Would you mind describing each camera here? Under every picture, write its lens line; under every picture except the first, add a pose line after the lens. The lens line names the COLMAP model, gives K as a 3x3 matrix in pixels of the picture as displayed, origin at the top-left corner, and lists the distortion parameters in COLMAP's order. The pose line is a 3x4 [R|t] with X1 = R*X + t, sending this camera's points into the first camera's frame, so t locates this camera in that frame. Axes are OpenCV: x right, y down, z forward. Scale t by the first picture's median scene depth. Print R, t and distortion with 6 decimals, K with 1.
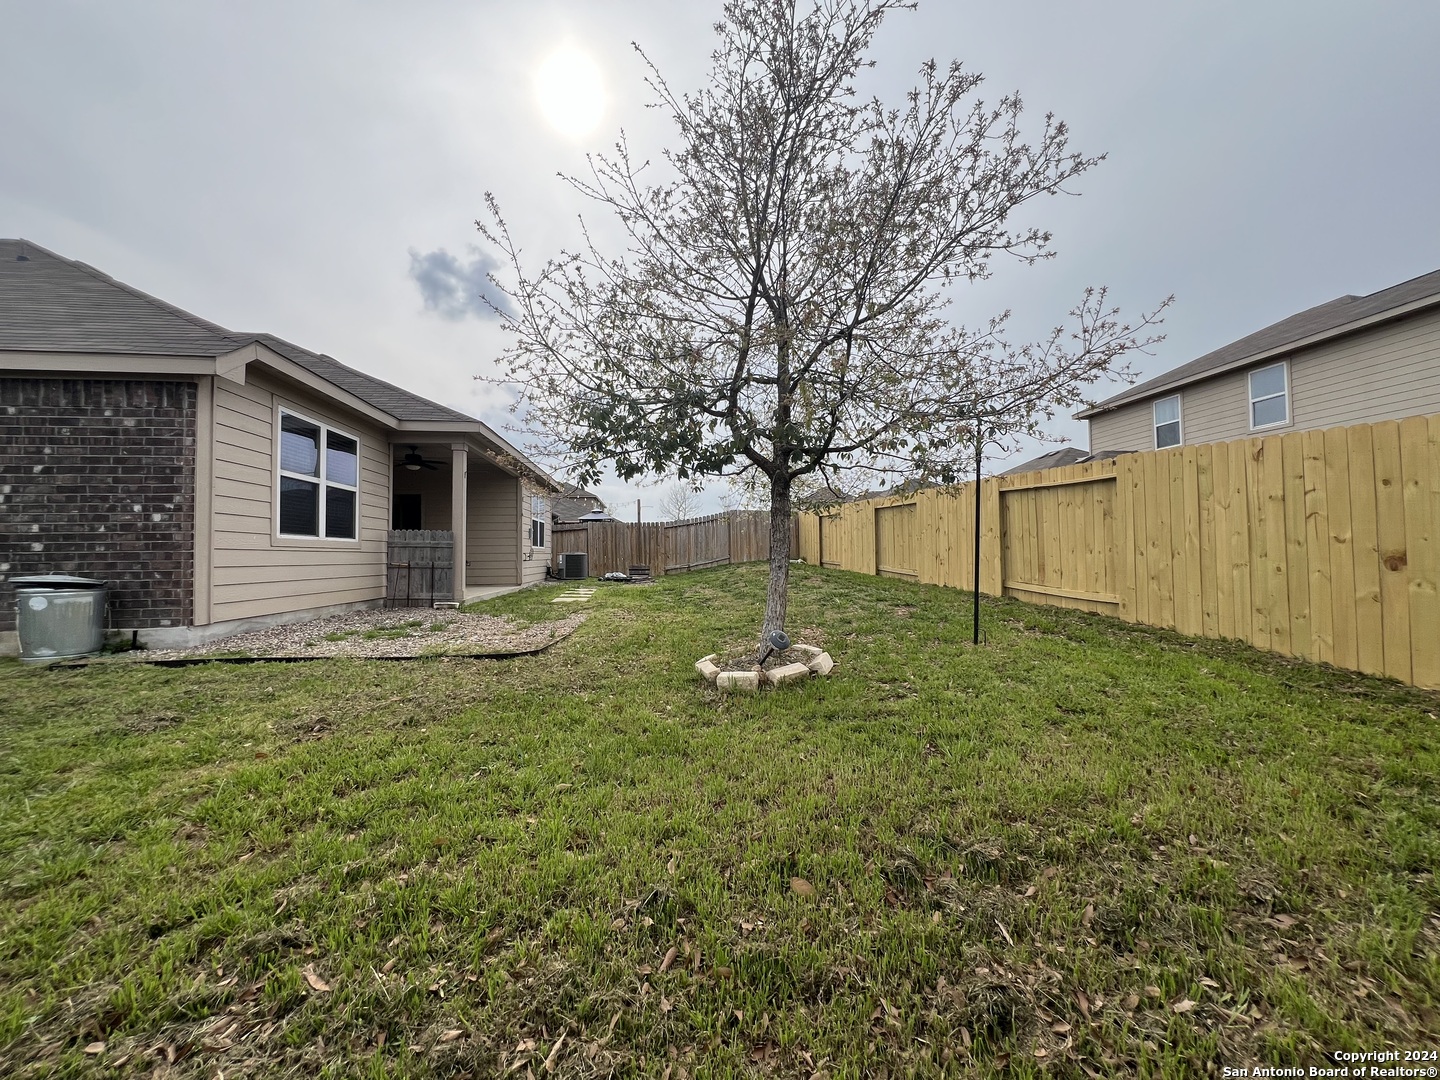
lens RADIAL K [[578.9, 0, 720.0], [0, 578.9, 540.0], [0, 0, 1]] dist [-0.002615, 0.000065]
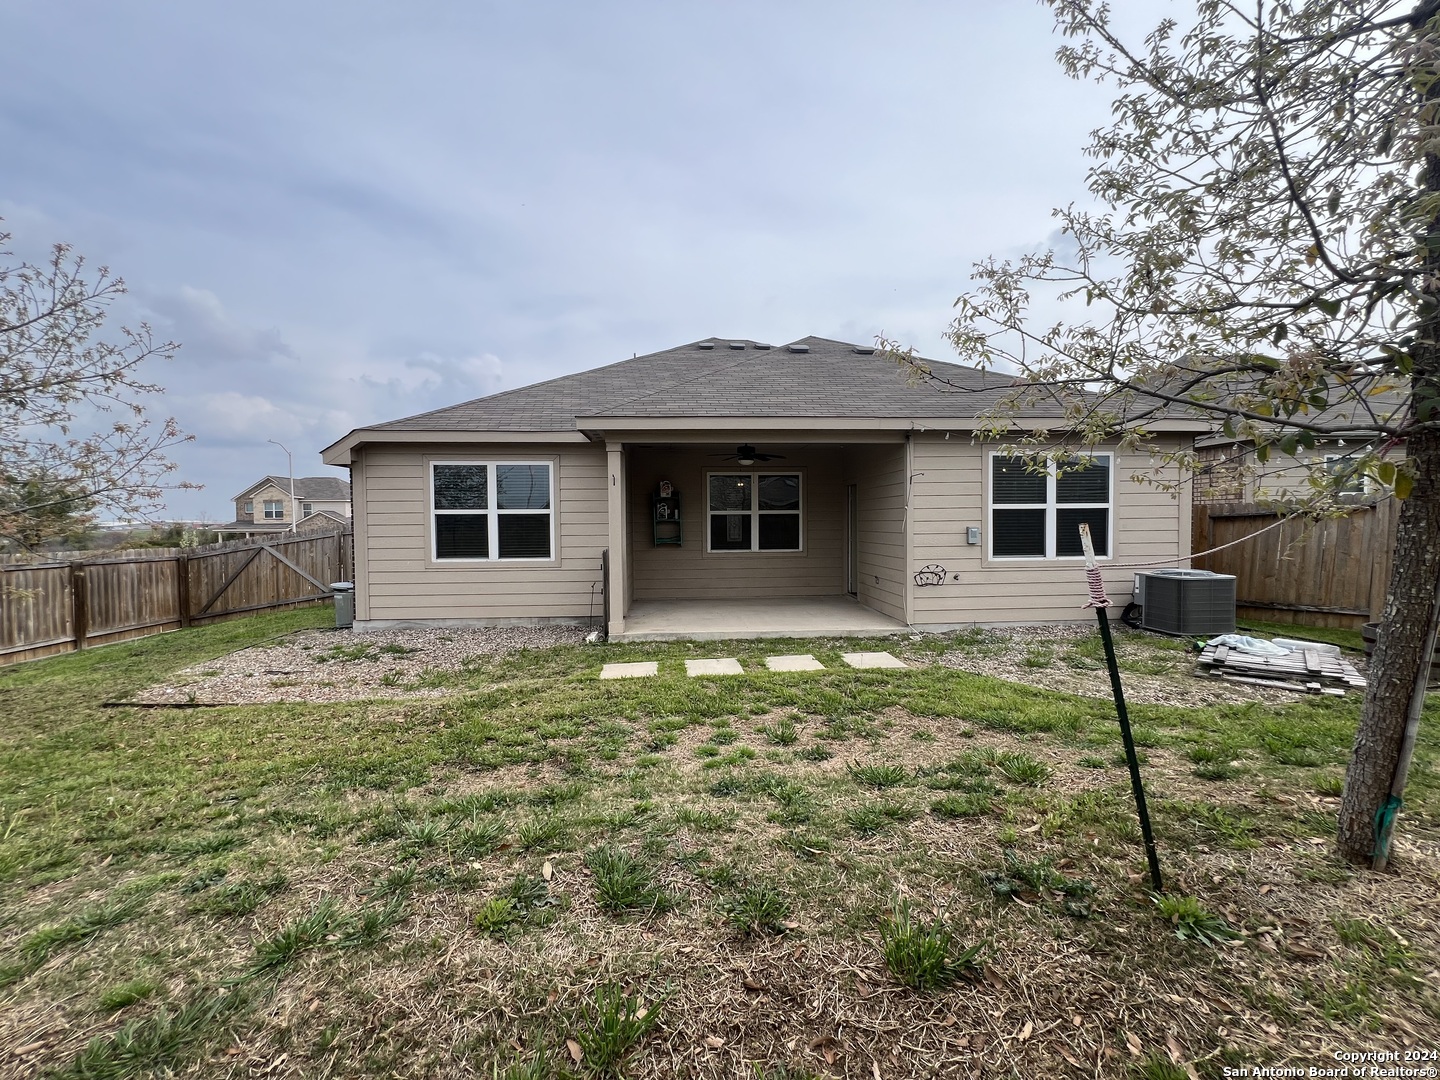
lens RADIAL K [[578.9, 0, 720.0], [0, 578.9, 540.0], [0, 0, 1]] dist [-0.002615, 0.000065]
pose [[-0.063026, 0.053436, -0.996580, 0.505138], [0.037375, 0.997991, 0.051148, -0.096076], [0.997312, -0.034023, -0.064897, 1.724808]]
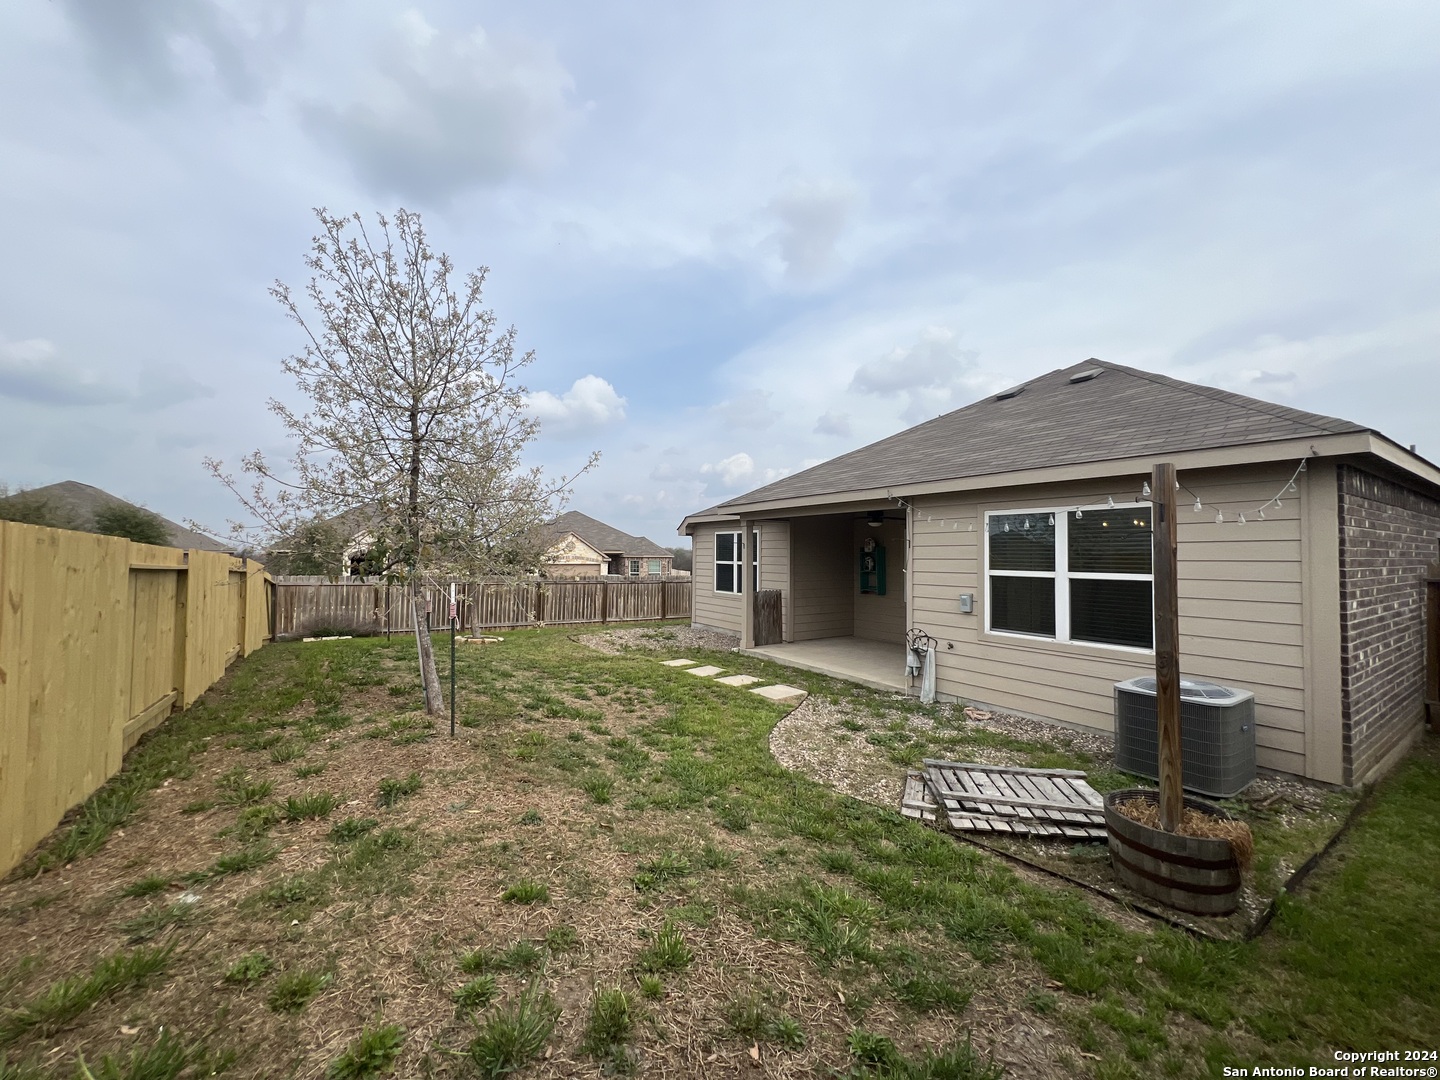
lens RADIAL K [[578.9, 0, 720.0], [0, 578.9, 540.0], [0, 0, 1]] dist [-0.002615, 0.000065]
pose [[-0.896252, -0.009257, -0.443448, 0.196708], [0.011788, 0.998932, -0.044678, -0.101676], [0.443388, -0.045270, -0.895186, 2.947455]]
